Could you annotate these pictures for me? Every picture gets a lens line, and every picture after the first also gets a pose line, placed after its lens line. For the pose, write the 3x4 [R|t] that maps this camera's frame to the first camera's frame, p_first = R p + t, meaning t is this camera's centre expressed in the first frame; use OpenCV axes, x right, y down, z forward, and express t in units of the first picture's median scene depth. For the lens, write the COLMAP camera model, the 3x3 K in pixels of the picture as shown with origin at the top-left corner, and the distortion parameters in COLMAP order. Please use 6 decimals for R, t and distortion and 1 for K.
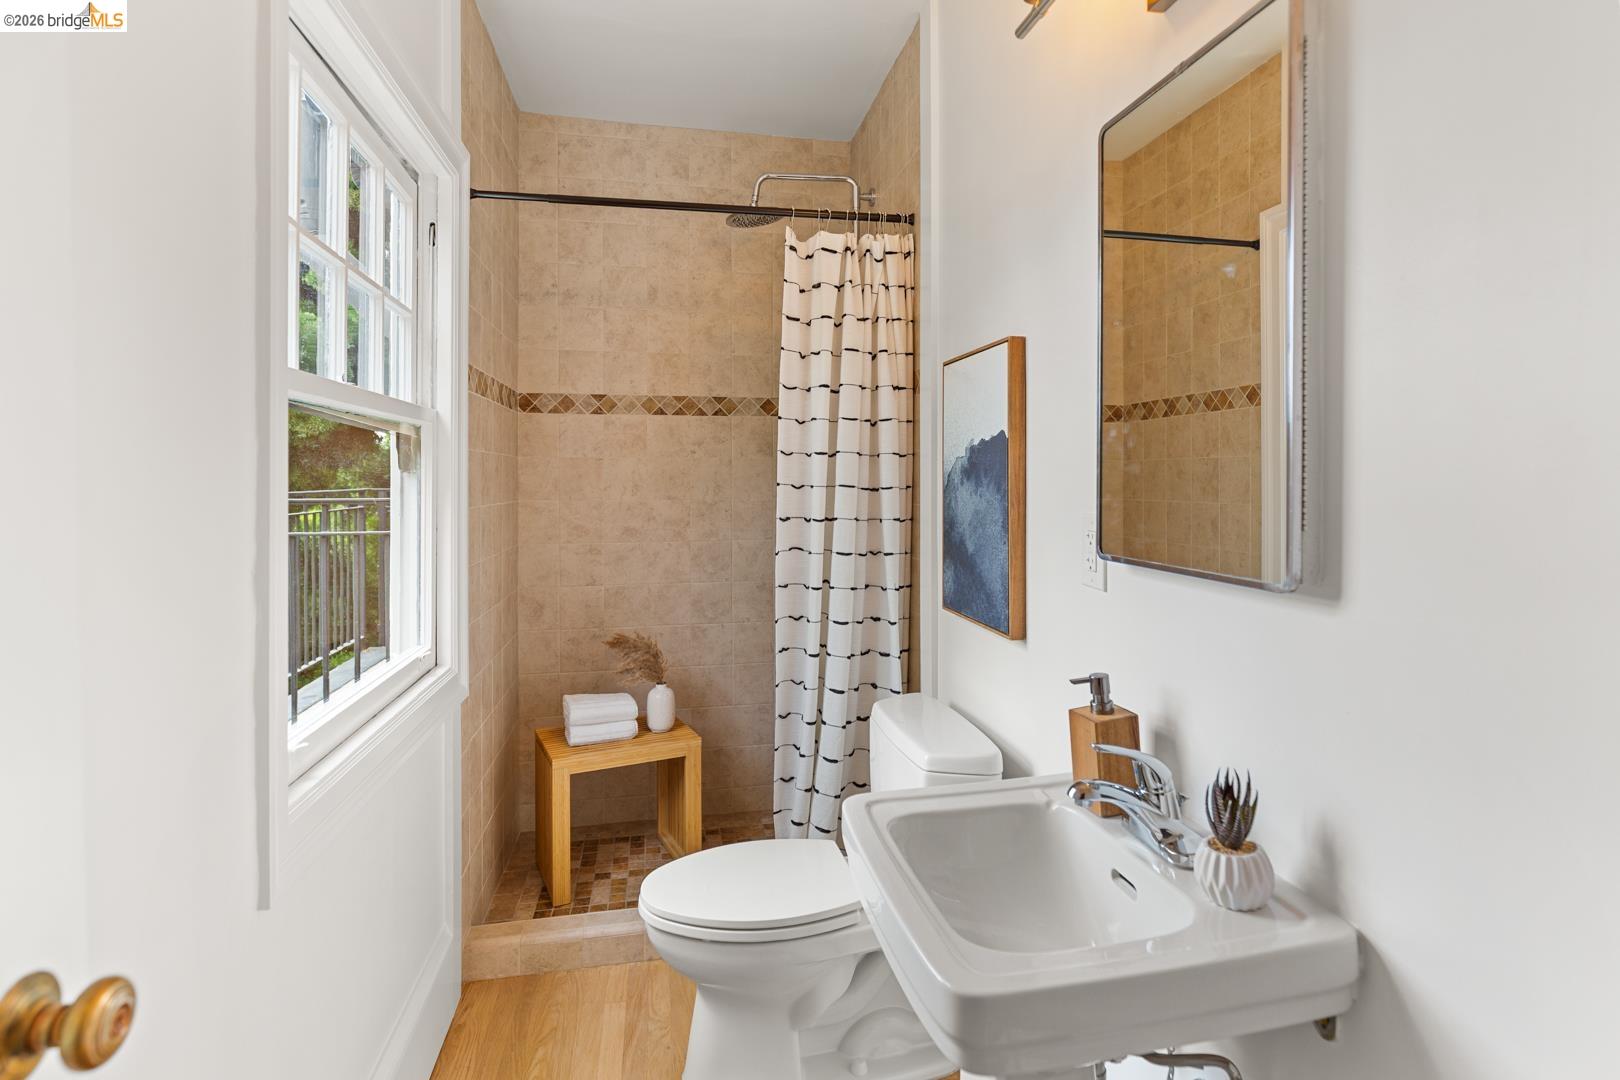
lens RADIAL K [[853.0, 0, 867.4], [0, 853.0, 505.4], [0, 0, 1]] dist [0.000828, -0.001063]
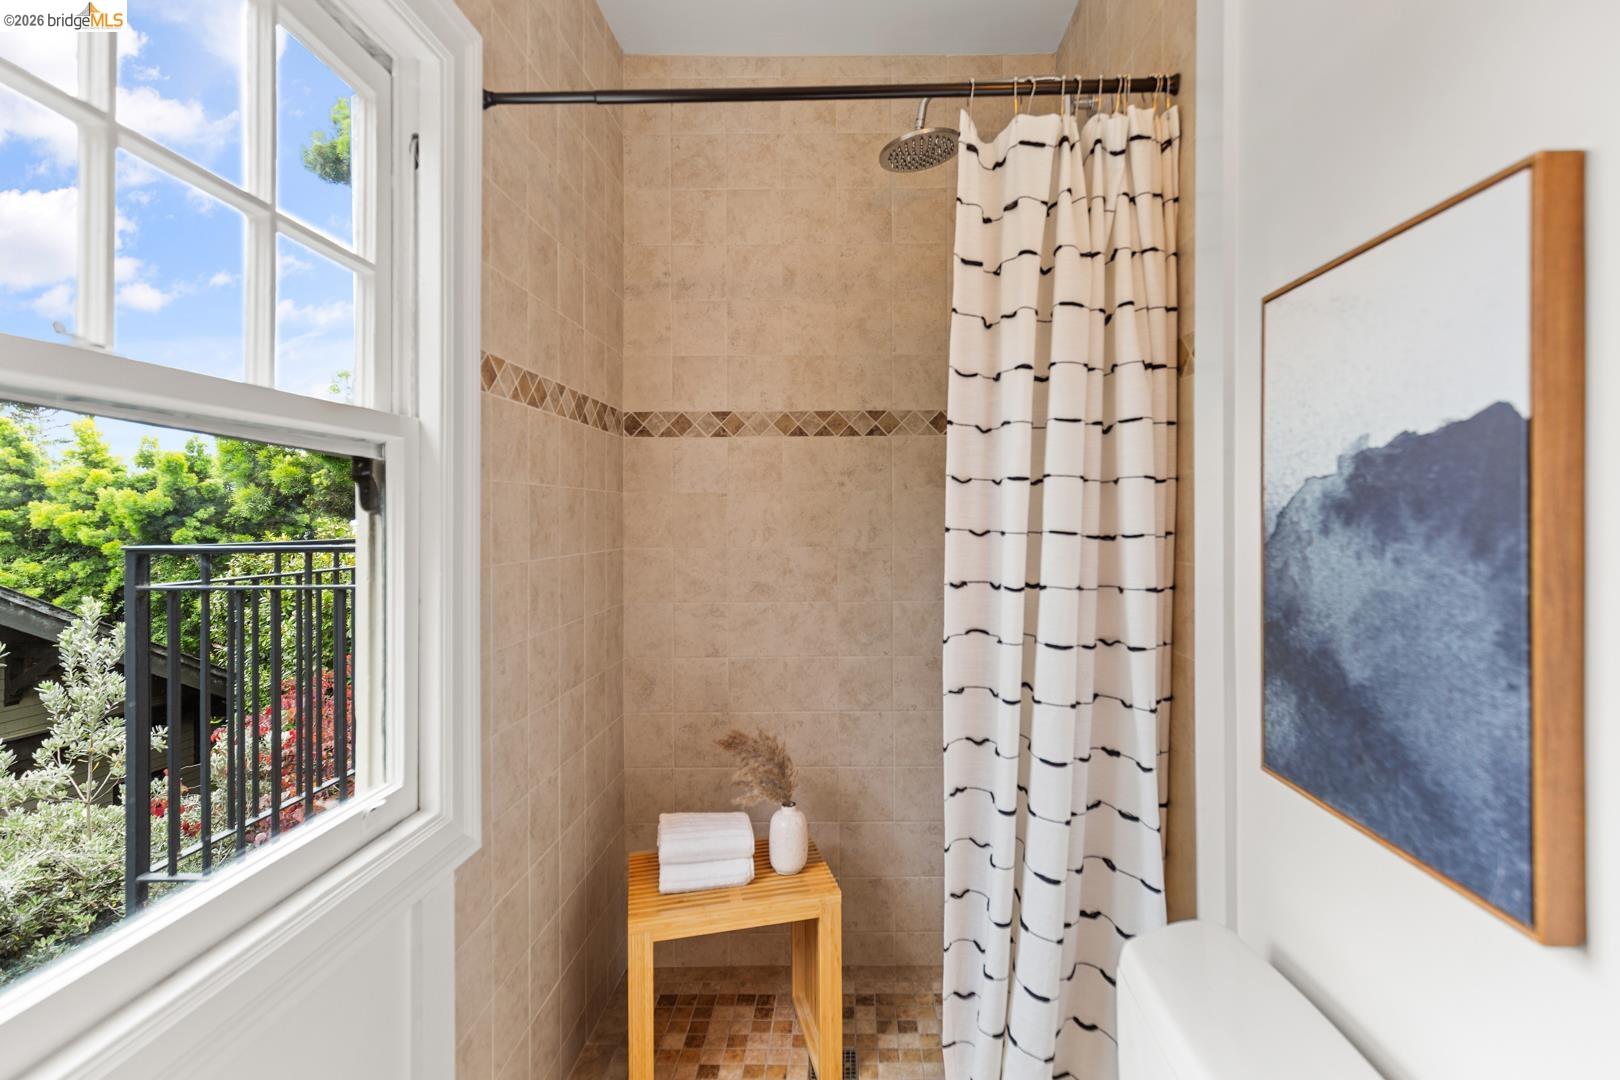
lens RADIAL K [[789.3, 0, 833.8], [0, 789.3, 522.1], [0, 0, 1]] dist [0.024921, -0.000056]
pose [[0.963802, -0.002588, -0.266607, -0.028394], [-0.003438, 0.999749, -0.022132, -0.015866], [0.266597, 0.022247, 0.963551, 0.388522]]
